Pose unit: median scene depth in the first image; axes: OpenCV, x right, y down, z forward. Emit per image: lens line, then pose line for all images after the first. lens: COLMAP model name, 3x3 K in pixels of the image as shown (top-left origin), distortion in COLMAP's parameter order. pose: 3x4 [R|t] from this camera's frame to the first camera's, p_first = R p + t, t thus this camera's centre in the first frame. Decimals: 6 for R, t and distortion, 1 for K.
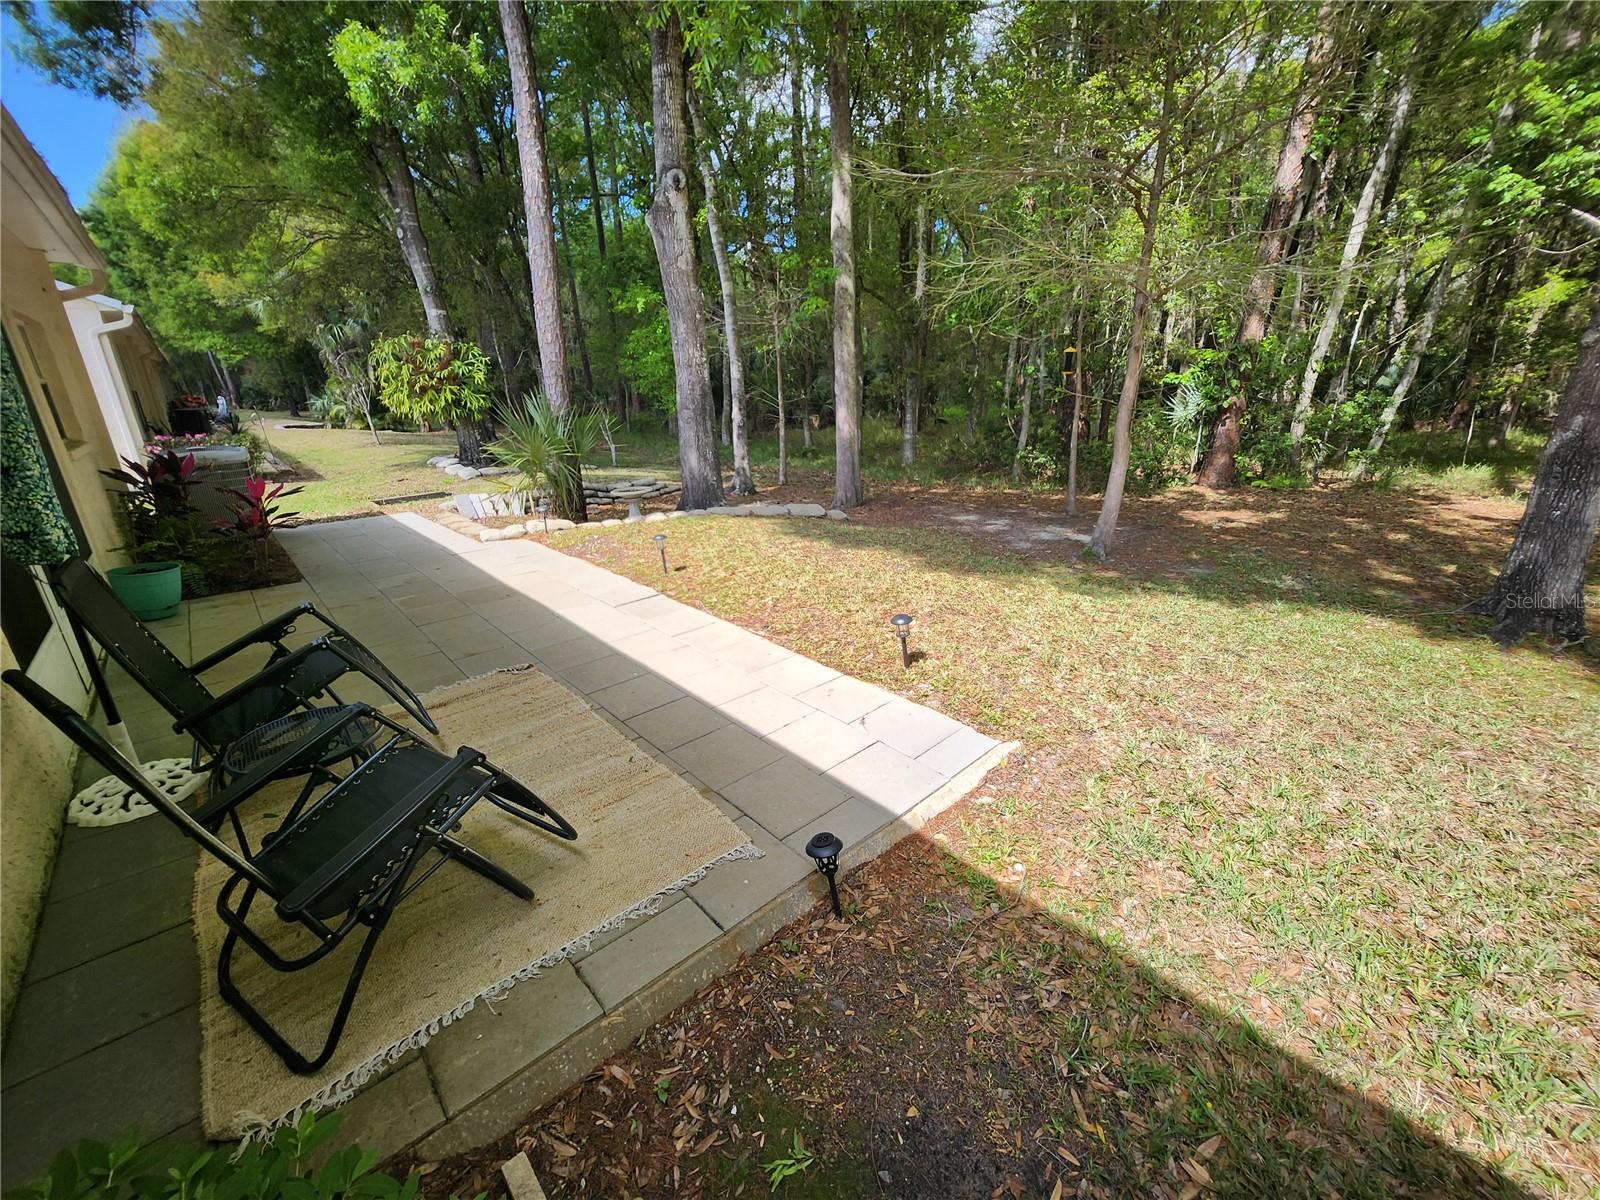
lens RADIAL K [[637.5, 0, 800.0], [0, 637.5, 600.0], [0, 0, 1]] dist [-0.028658, -0.000073]
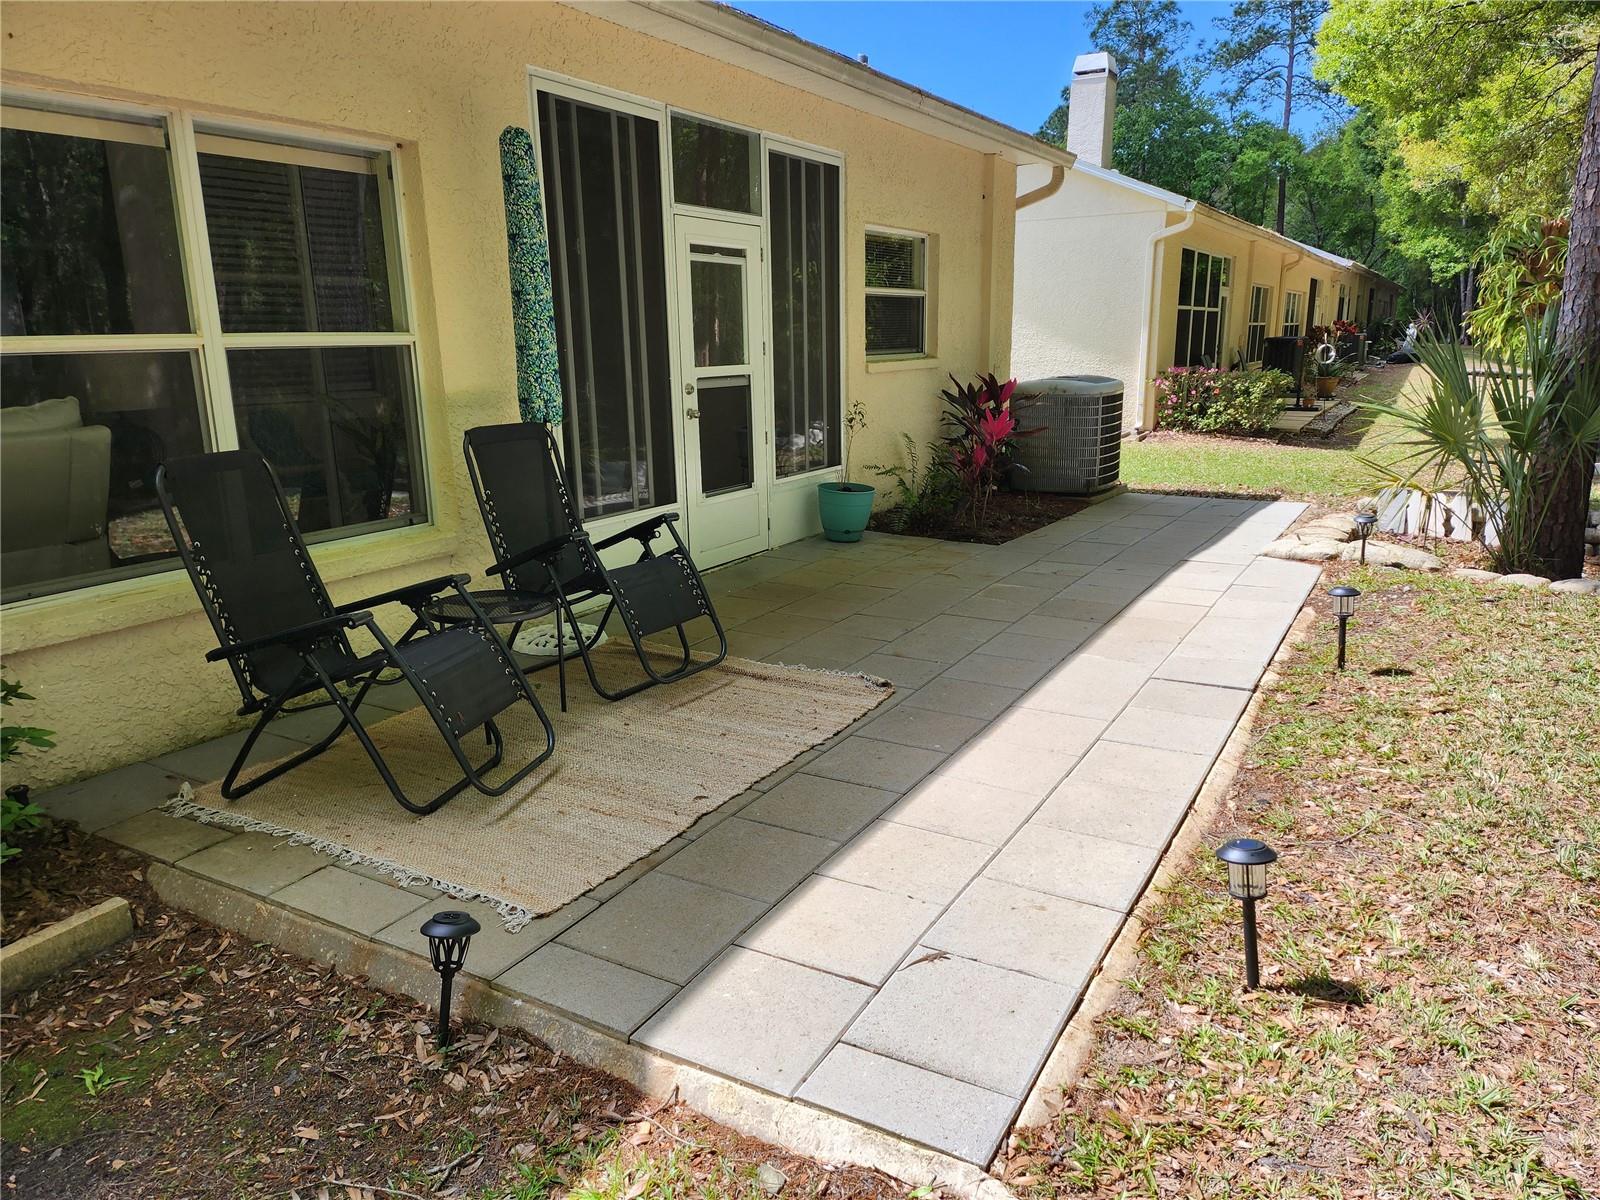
lens RADIAL K [[1119.6, 0, 800.0], [0, 1119.6, 600.0], [0, 0, 1]] dist [0.005387, -0.000501]
pose [[0.300736, 0.230496, -0.925435, 0.771226], [-0.304830, 0.942685, 0.135733, -0.141773], [0.903679, 0.241281, 0.353761, 0.547177]]
